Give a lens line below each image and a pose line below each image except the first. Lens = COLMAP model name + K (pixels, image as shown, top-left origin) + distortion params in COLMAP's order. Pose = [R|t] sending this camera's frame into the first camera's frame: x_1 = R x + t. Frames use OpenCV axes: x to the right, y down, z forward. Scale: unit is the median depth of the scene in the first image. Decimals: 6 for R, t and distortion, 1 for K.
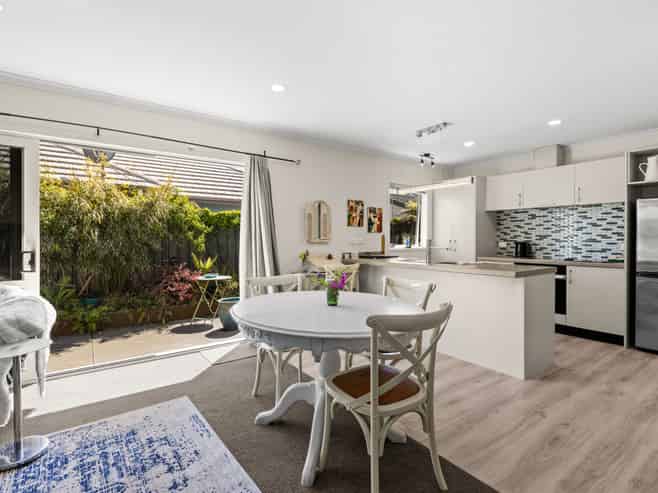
lens RADIAL K [[329.1, 0, 327.9], [0, 329.1, 240.4], [0, 0, 1]] dist [-0.000010, -0.000673]
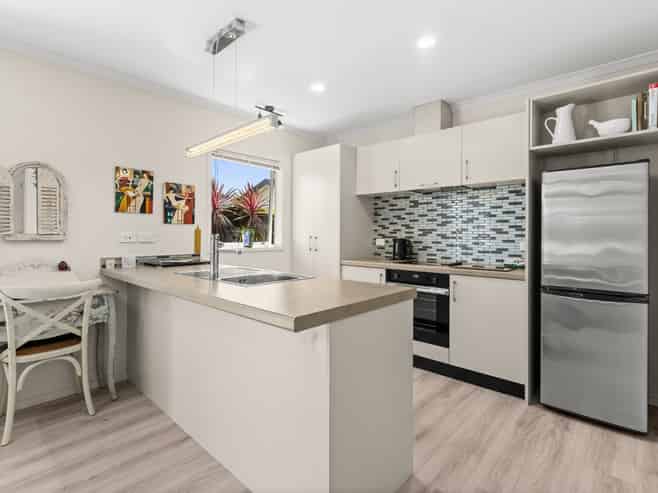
lens RADIAL K [[329.8, 0, 326.4], [0, 329.8, 234.5], [0, 0, 1]] dist [0.000735, 0.000208]
pose [[0.980020, 0.001378, 0.198895, 0.309991], [-0.000656, 0.999993, -0.003694, -0.001762], [-0.198899, 0.003490, 0.980014, 0.352155]]
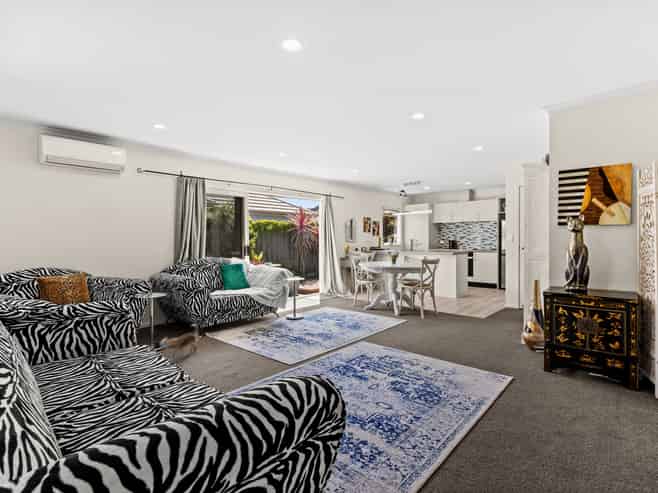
lens RADIAL K [[329.1, 0, 327.9], [0, 329.1, 240.4], [0, 0, 1]] dist [-0.000010, -0.000673]
pose [[0.982145, -0.006408, 0.188015, -0.466055], [0.006079, 0.999979, 0.002327, -0.003958], [-0.188026, -0.001142, 0.982163, -0.717830]]
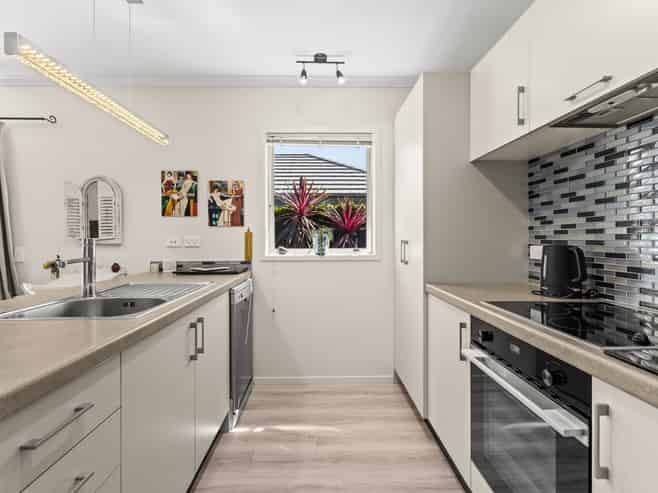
lens RADIAL K [[329.1, 0, 327.9], [0, 329.1, 240.4], [0, 0, 1]] dist [-0.000010, -0.000673]
pose [[0.826849, 0.000133, -0.562424, 0.632124], [0.000779, 0.999999, 0.001382, -0.000867], [0.562424, -0.001581, 0.826848, 0.679387]]
